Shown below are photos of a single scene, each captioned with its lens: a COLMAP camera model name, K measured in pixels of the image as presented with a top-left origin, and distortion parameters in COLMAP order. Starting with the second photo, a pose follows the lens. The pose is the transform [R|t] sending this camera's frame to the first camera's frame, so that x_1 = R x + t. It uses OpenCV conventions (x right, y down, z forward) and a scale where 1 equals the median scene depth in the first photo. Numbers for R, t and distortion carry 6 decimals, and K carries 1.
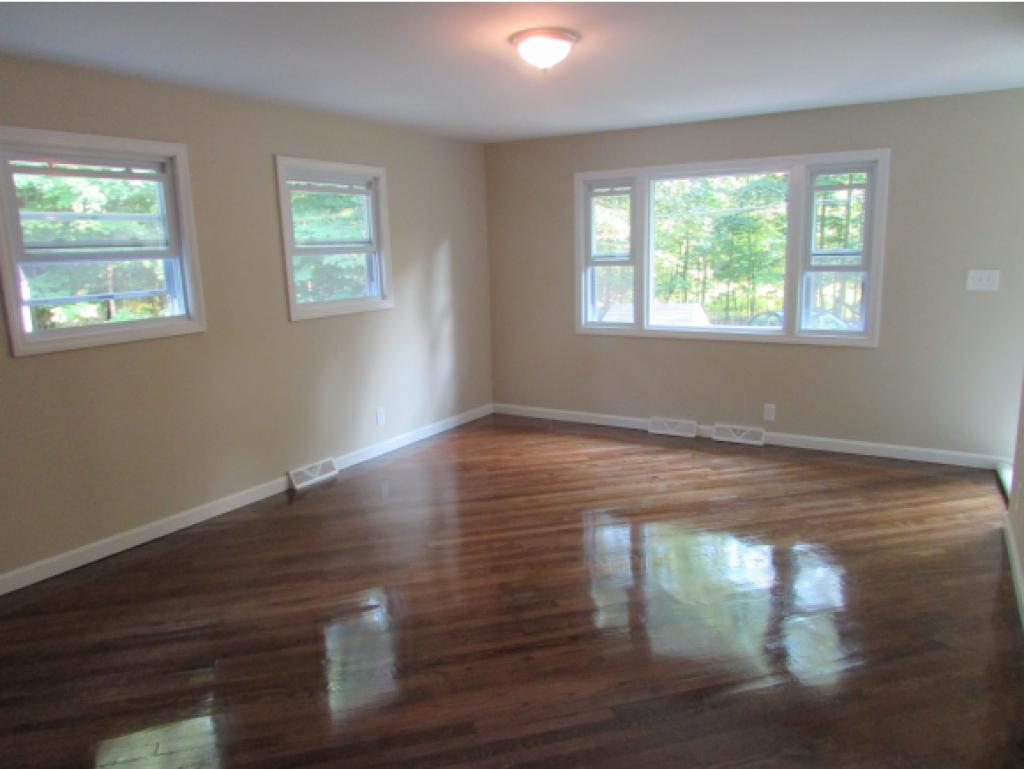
lens RADIAL K [[724.4, 0, 512.0], [0, 724.4, 384.5], [0, 0, 1]] dist [-0.035679, 0.003511]
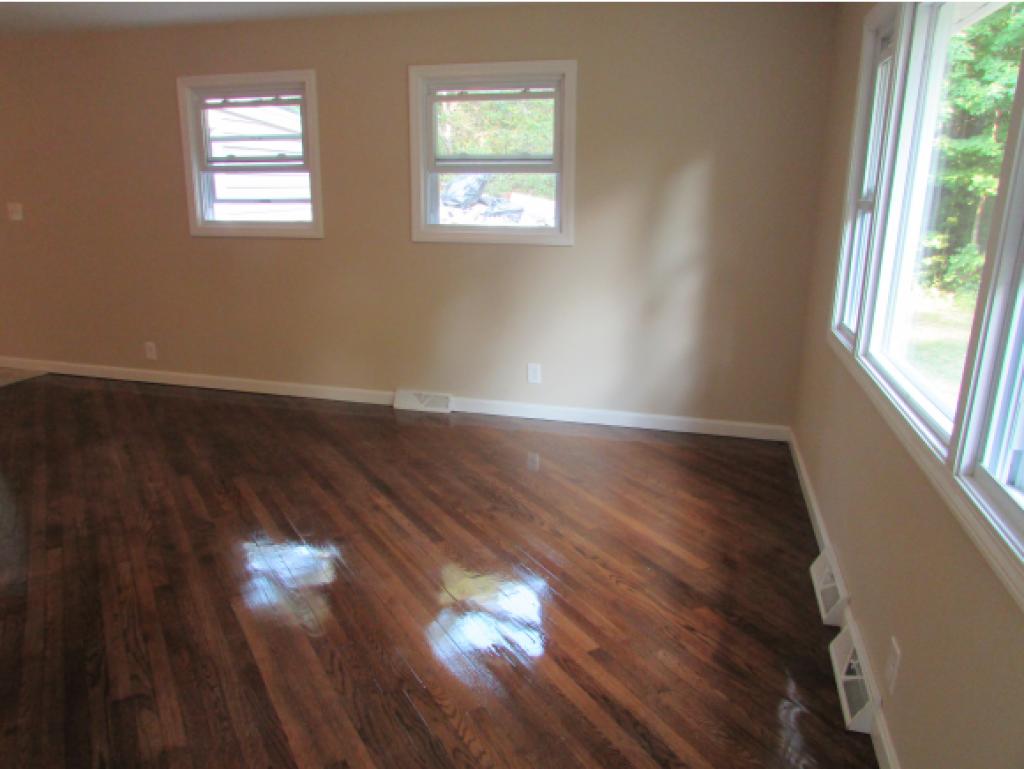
lens RADIAL K [[734.4, 0, 512.0], [0, 734.4, 384.5], [0, 0, 1]] dist [-0.041401, 0.003330]
pose [[0.274919, 0.276611, -0.920818, 0.651471], [-0.194297, 0.953946, 0.228554, -0.144842], [0.941631, 0.116078, 0.316002, 0.781776]]
